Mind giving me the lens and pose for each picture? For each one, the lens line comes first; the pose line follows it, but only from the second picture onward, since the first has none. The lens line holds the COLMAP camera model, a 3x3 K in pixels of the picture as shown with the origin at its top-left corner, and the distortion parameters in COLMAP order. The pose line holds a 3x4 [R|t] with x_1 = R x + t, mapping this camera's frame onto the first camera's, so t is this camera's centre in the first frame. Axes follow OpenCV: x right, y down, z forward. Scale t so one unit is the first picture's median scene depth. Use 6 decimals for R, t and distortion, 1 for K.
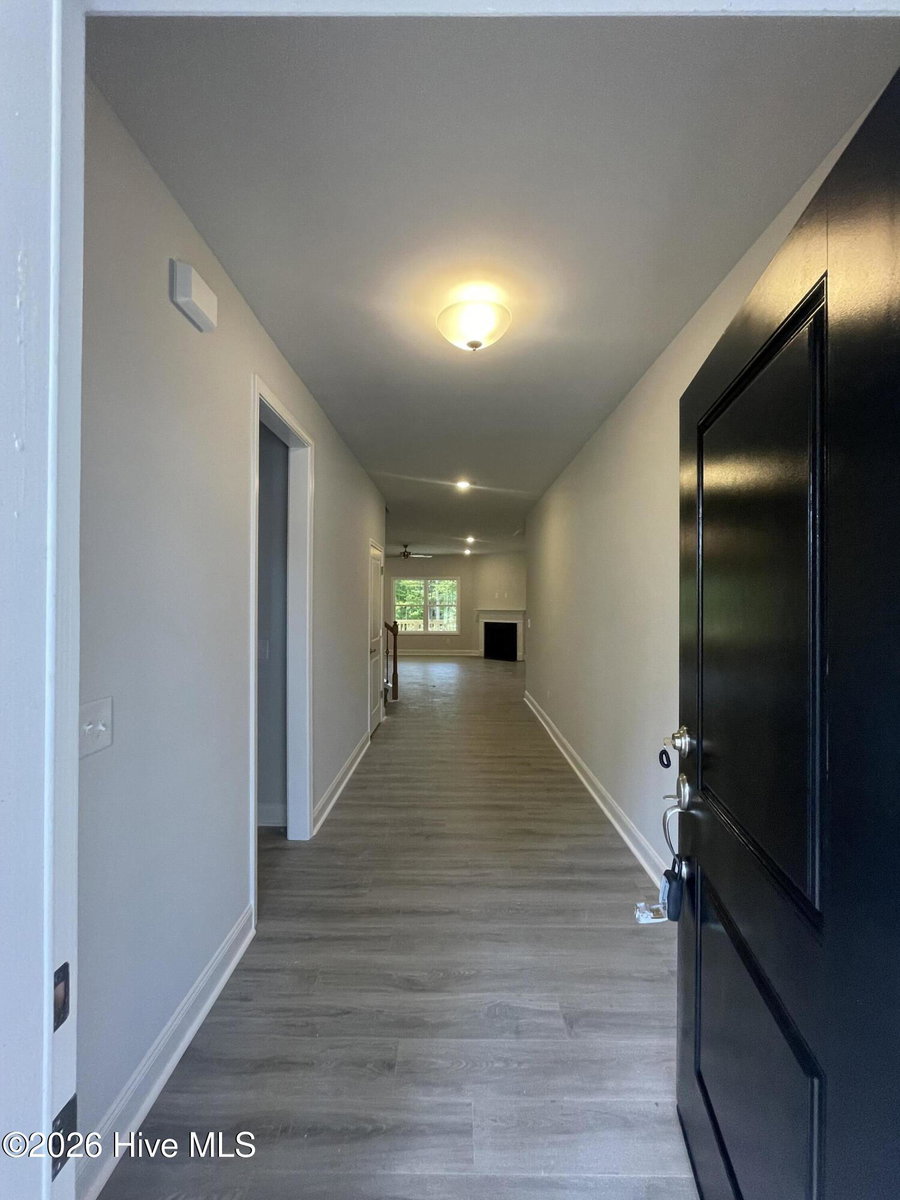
lens RADIAL K [[485.6, 0, 450.7], [0, 485.6, 599.9], [0, 0, 1]] dist [-0.001135, 0.000005]
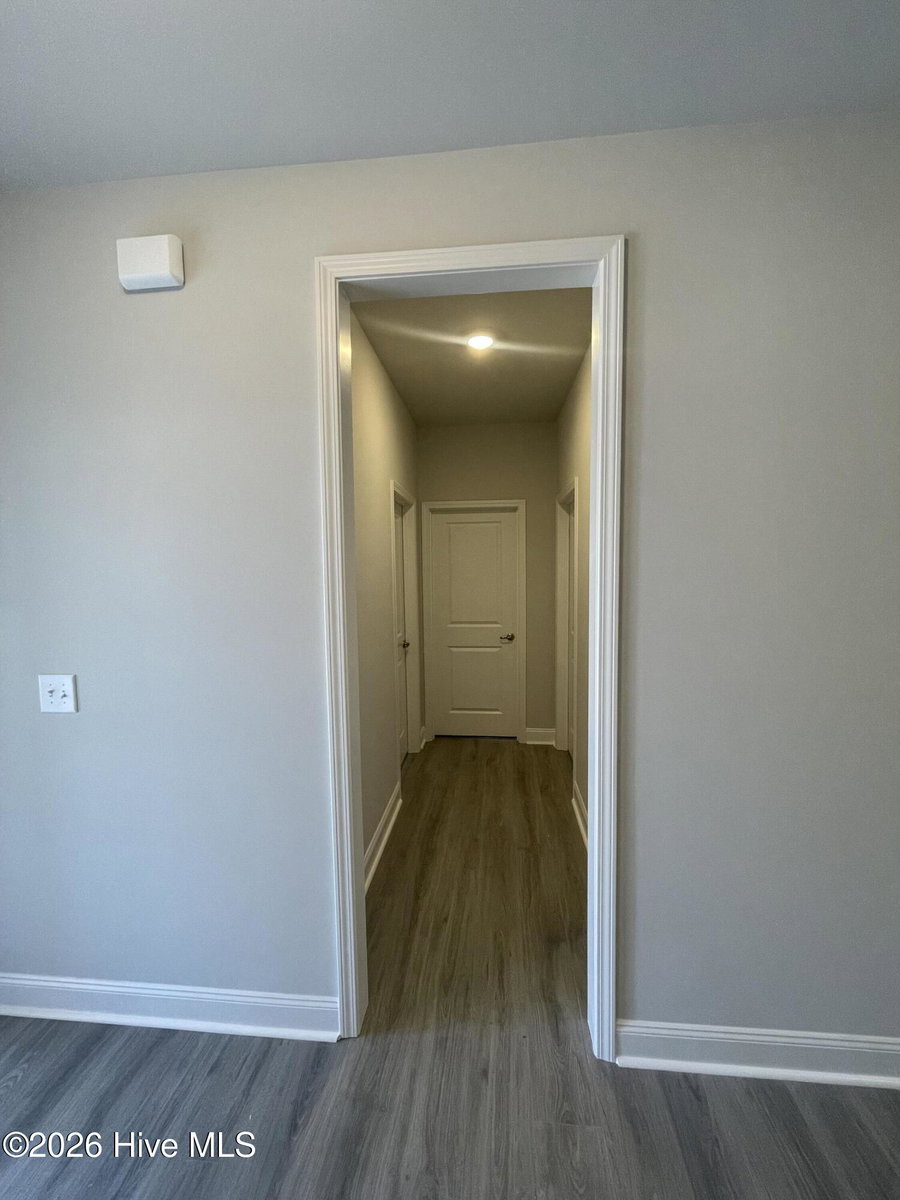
lens RADIAL K [[485.6, 0, 450.9], [0, 485.6, 601.0], [0, 0, 1]] dist [-0.001135, 0.000005]
pose [[-0.081793, 0.066818, -0.994407, 0.054723], [0.013197, 0.997735, 0.065956, -0.006634], [0.996562, -0.007728, -0.082489, 0.246332]]
